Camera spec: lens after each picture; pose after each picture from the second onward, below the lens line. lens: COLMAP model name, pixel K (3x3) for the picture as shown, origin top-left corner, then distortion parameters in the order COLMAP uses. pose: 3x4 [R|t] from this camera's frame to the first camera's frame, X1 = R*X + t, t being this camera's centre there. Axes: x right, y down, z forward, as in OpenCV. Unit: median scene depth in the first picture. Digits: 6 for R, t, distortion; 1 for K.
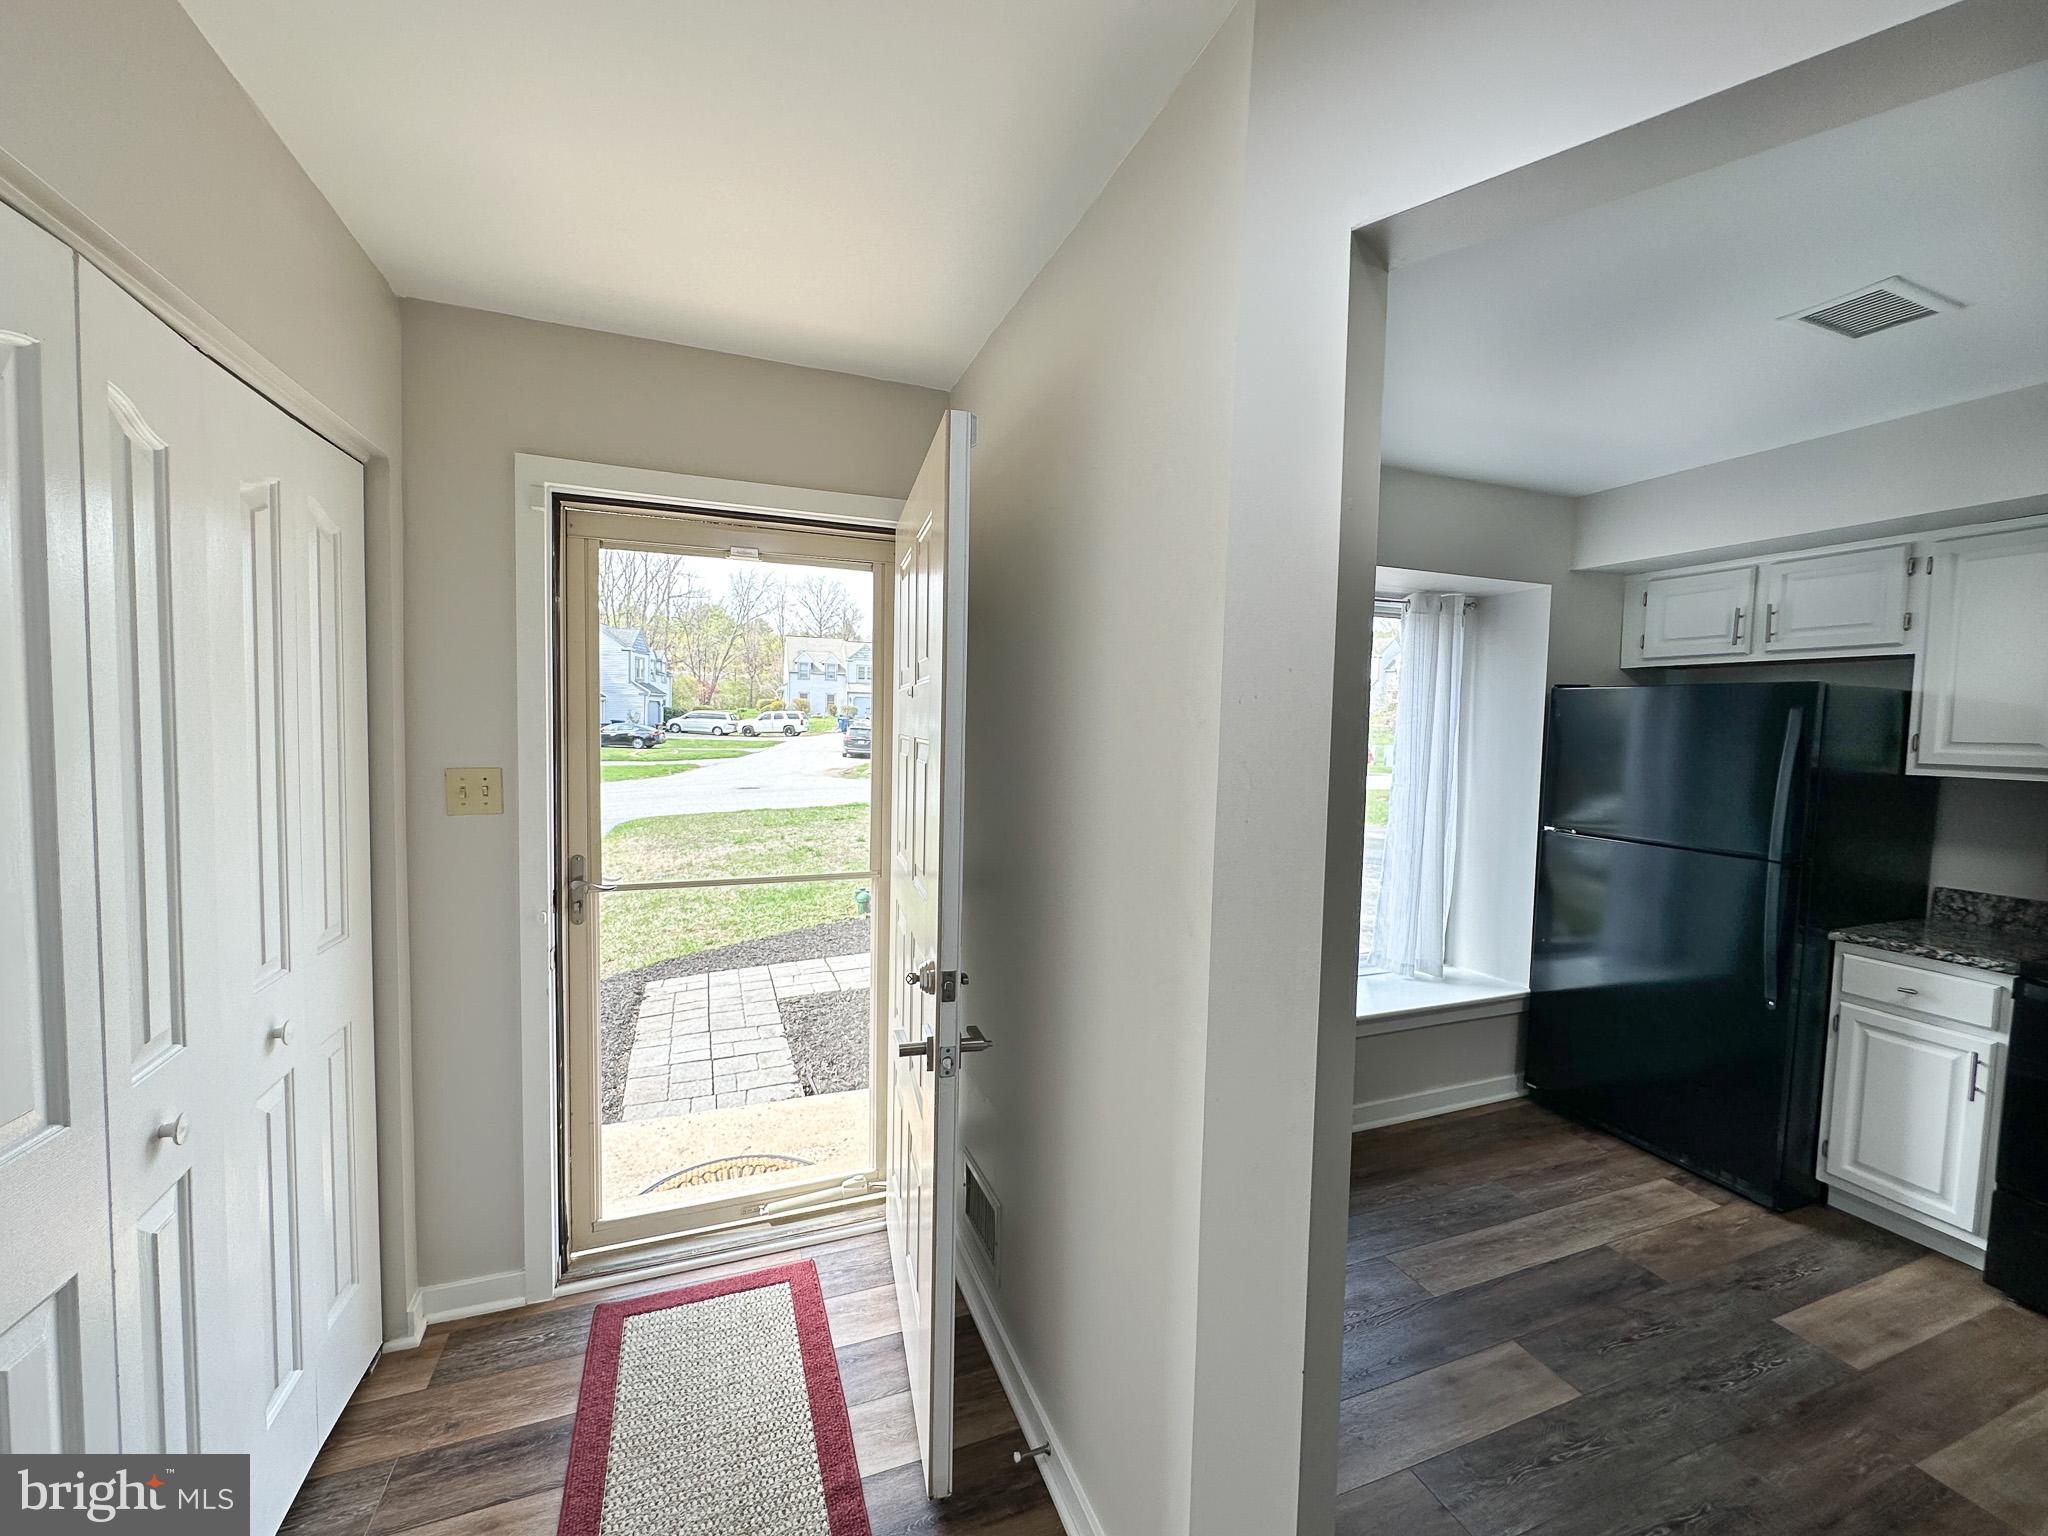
lens RADIAL K [[816.1, 0, 1024.0], [0, 816.1, 768.0], [0, 0, 1]] dist [-0.001550, -0.000238]
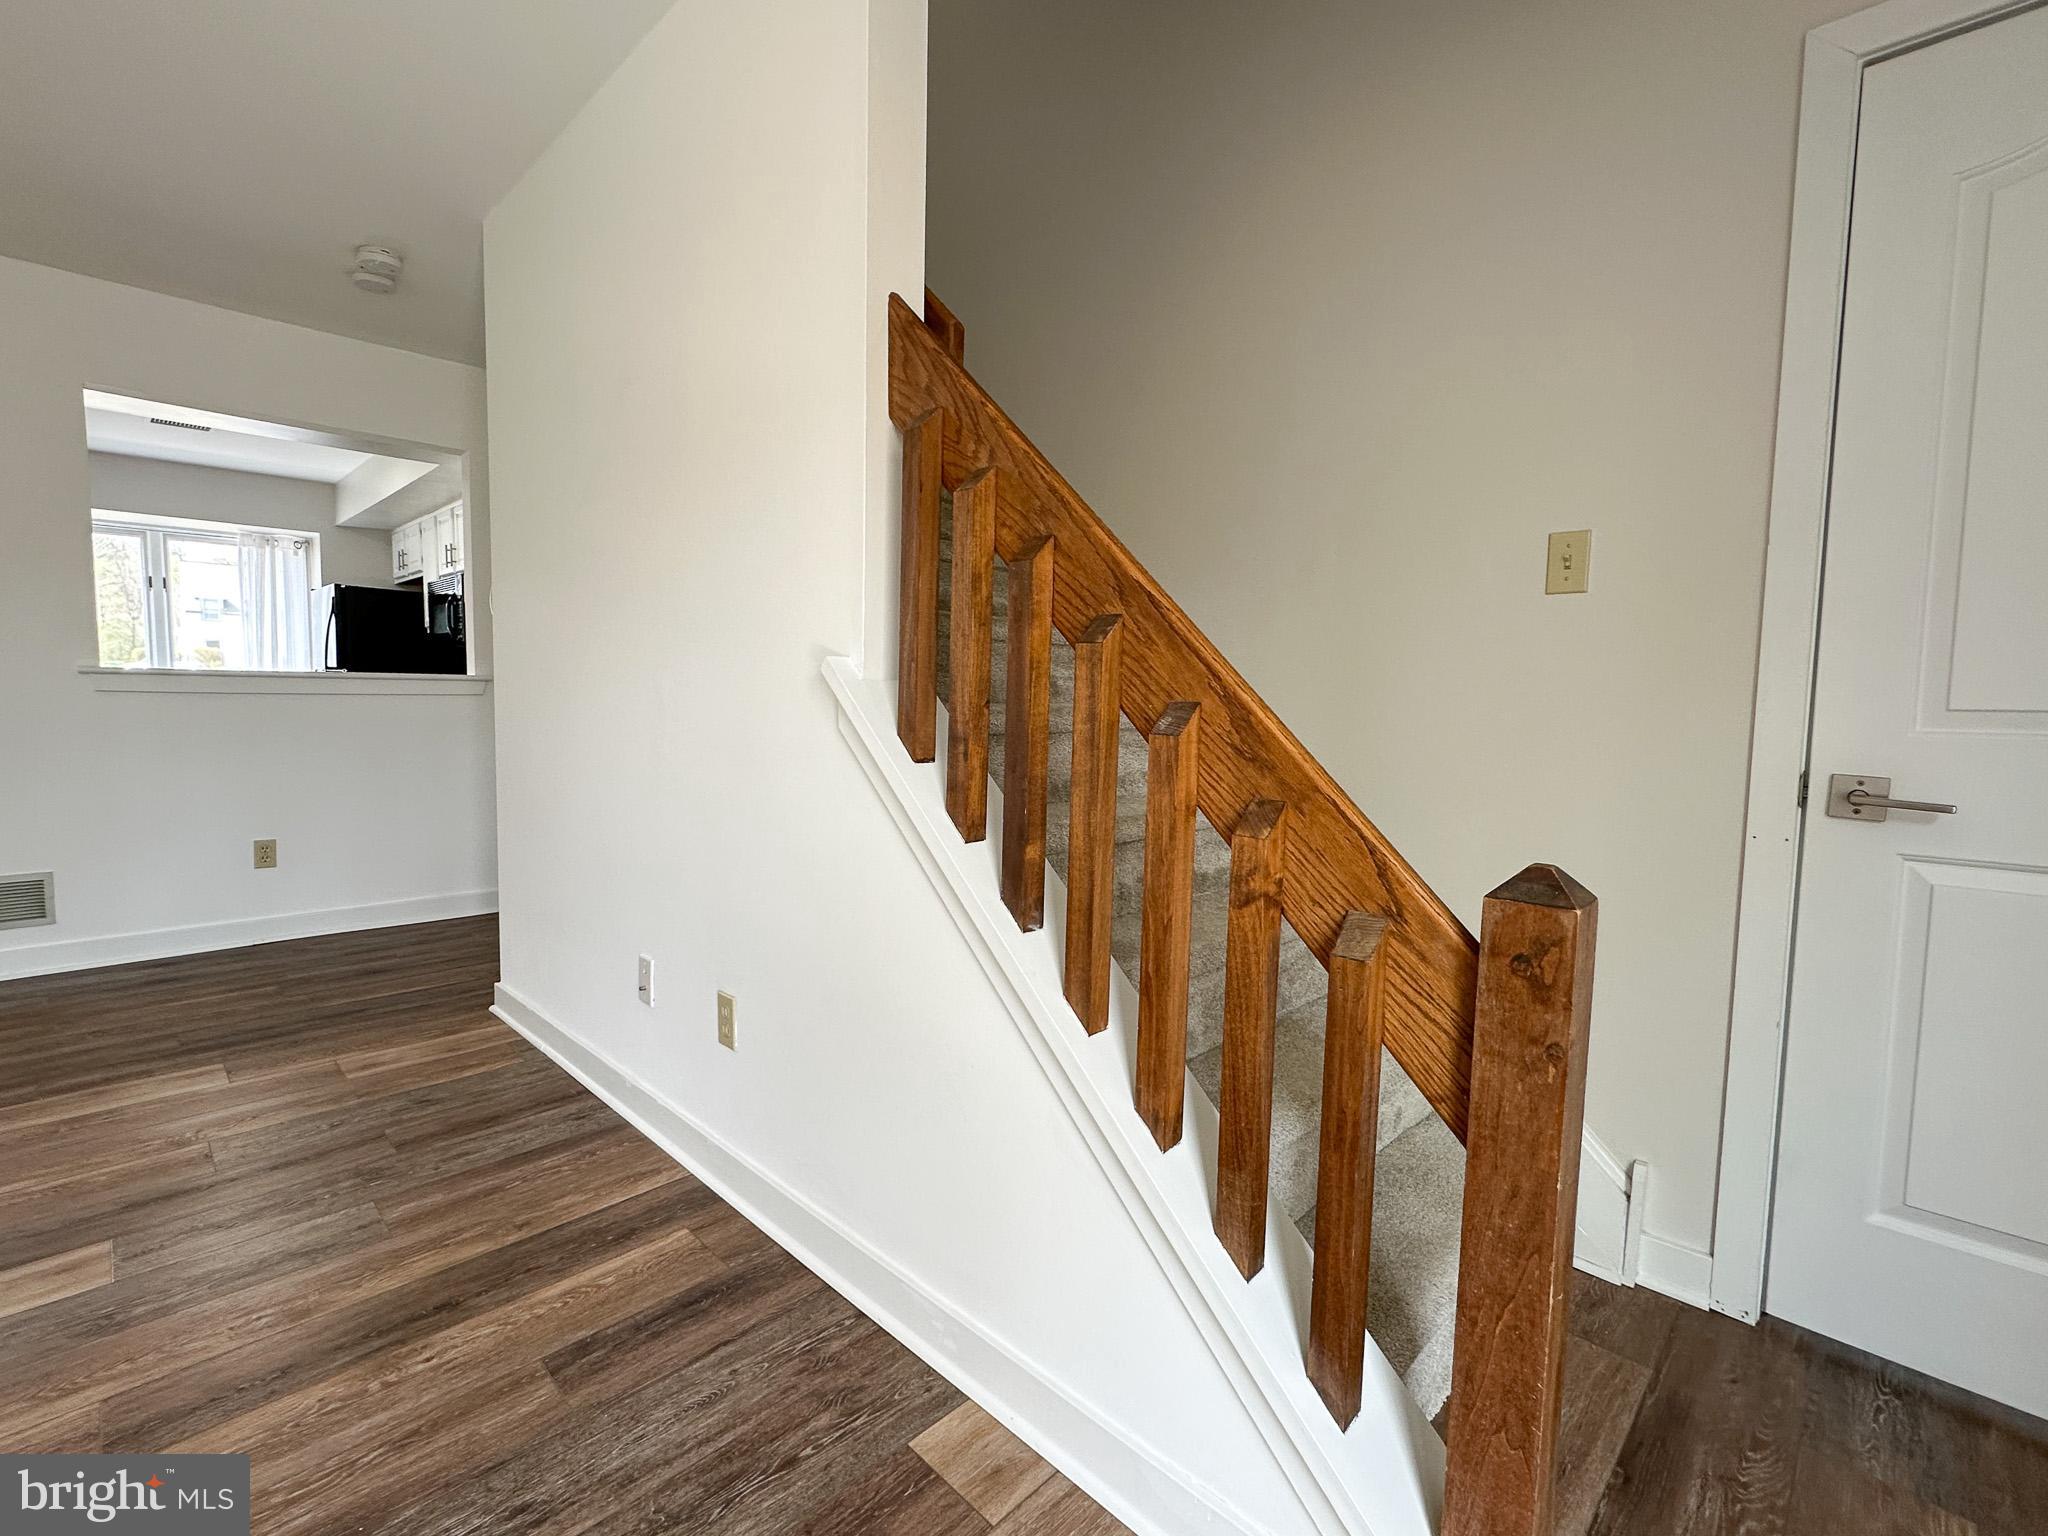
lens RADIAL K [[916.1, 0, 1024.0], [0, 916.1, 768.0], [0, 0, 1]] dist [0.002209, 0.000421]
pose [[0.906573, -0.035550, 0.420548, 1.742073], [0.021751, 0.999057, 0.037565, 0.356008], [-0.421487, -0.024908, 0.906492, -2.148018]]
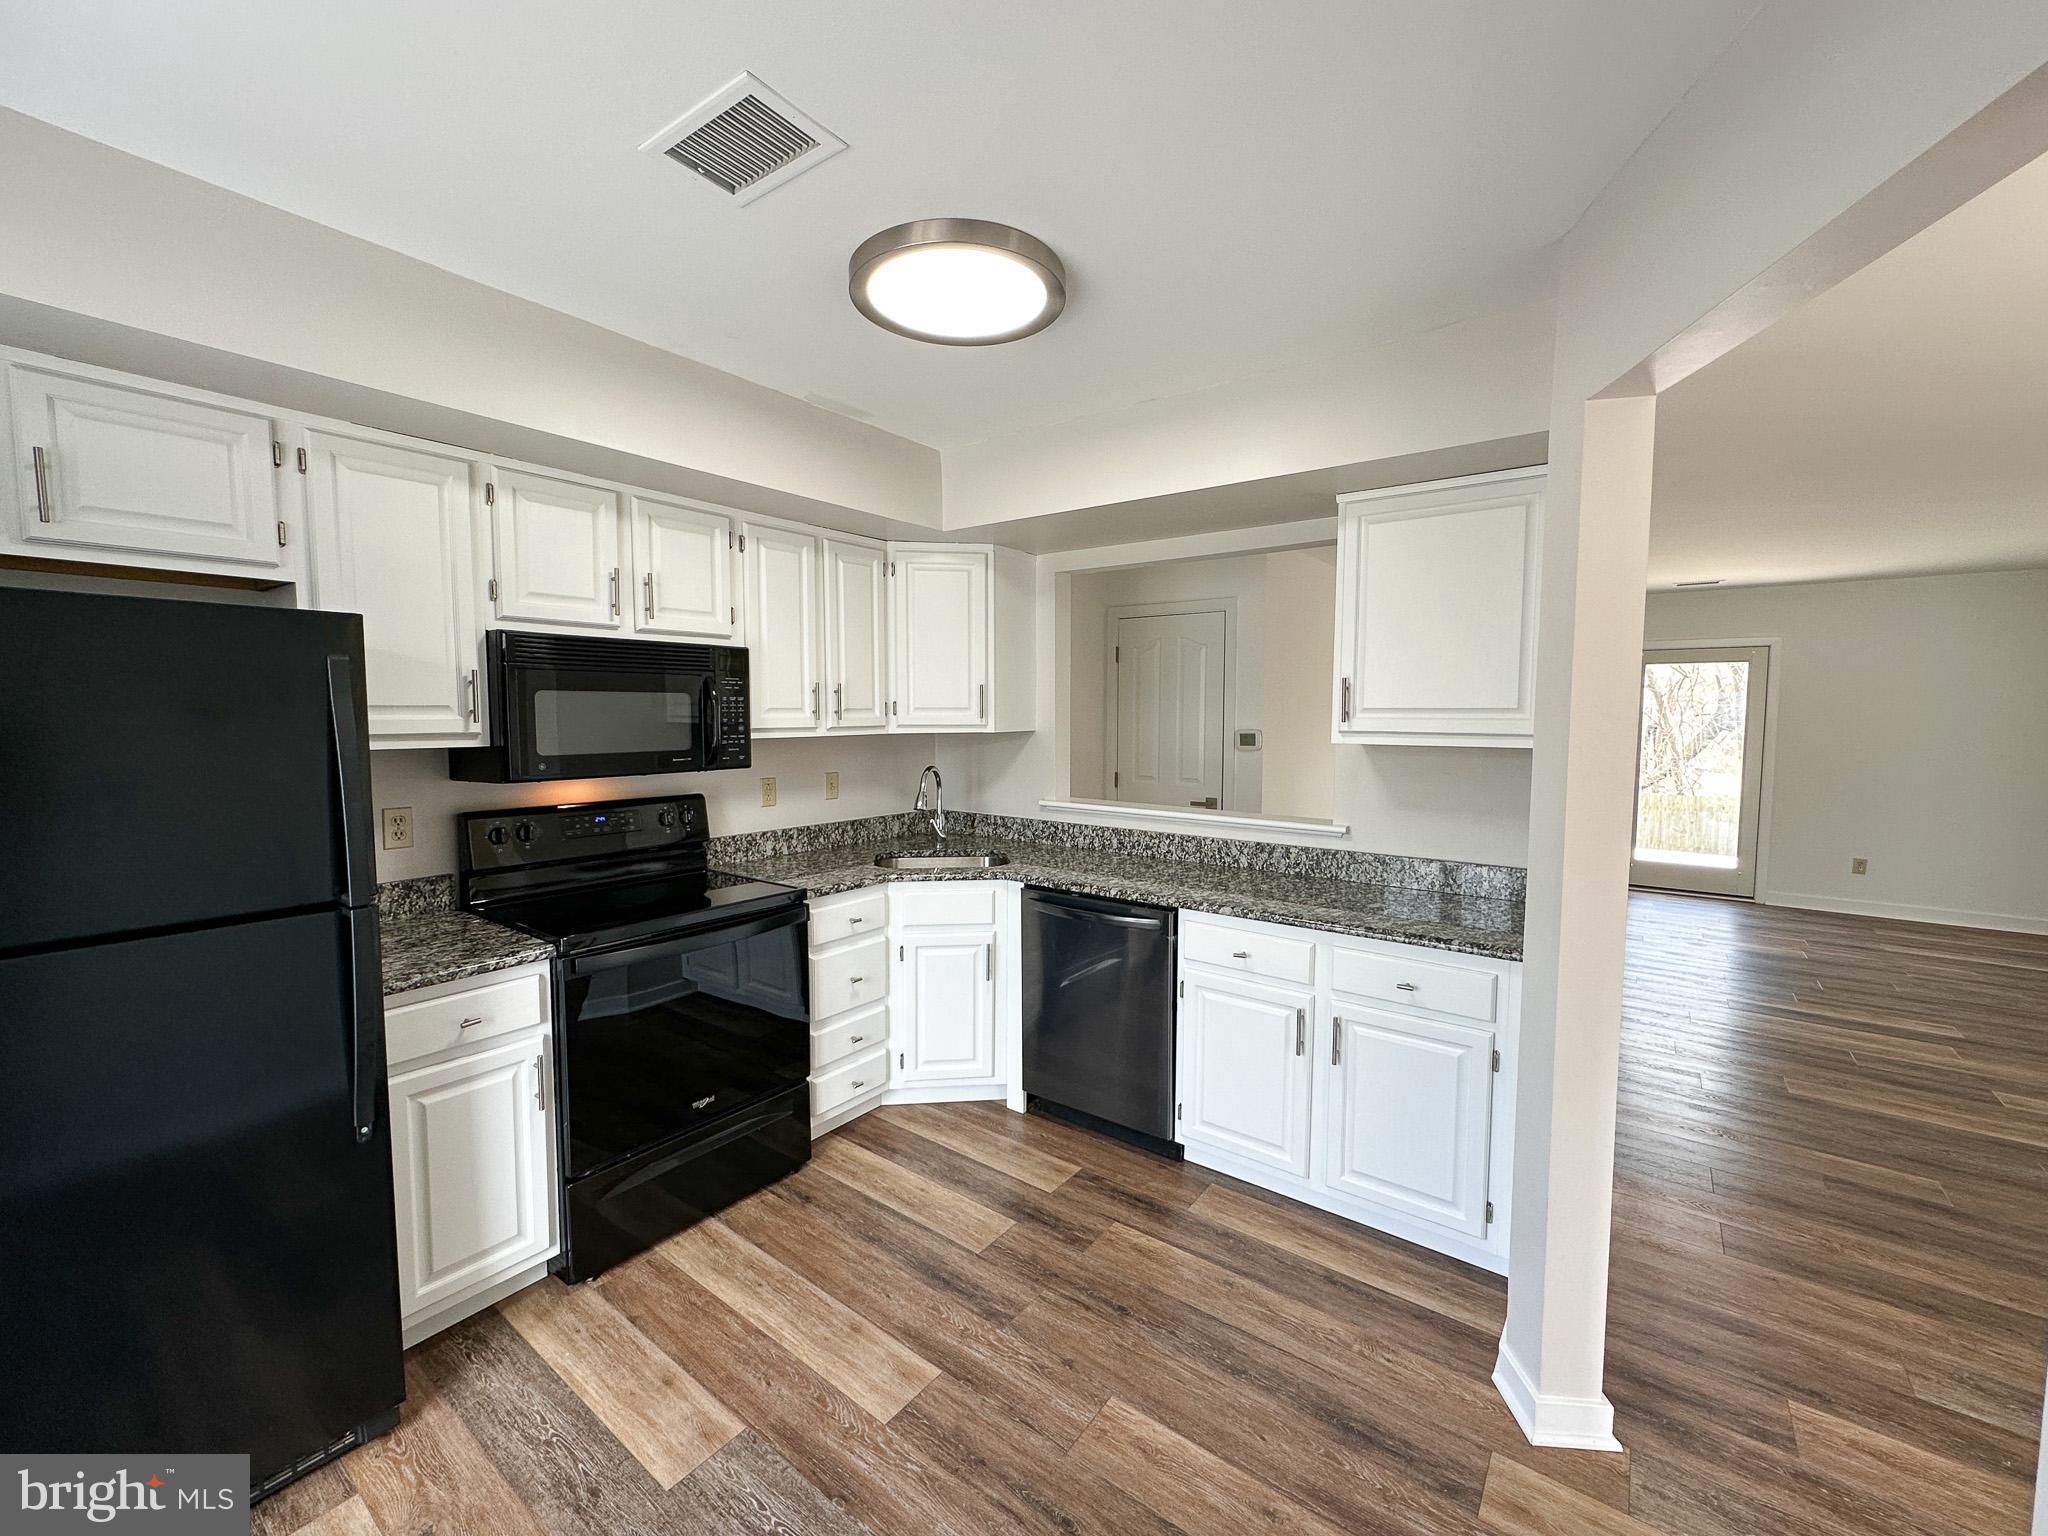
lens RADIAL K [[816.1, 0, 1024.0], [0, 816.1, 768.0], [0, 0, 1]] dist [-0.001550, -0.000238]
pose [[-0.529108, -0.084032, 0.844383, 0.162492], [0.033216, 0.992271, 0.119563, -0.049759], [-0.847904, 0.091308, -0.522228, 0.975421]]
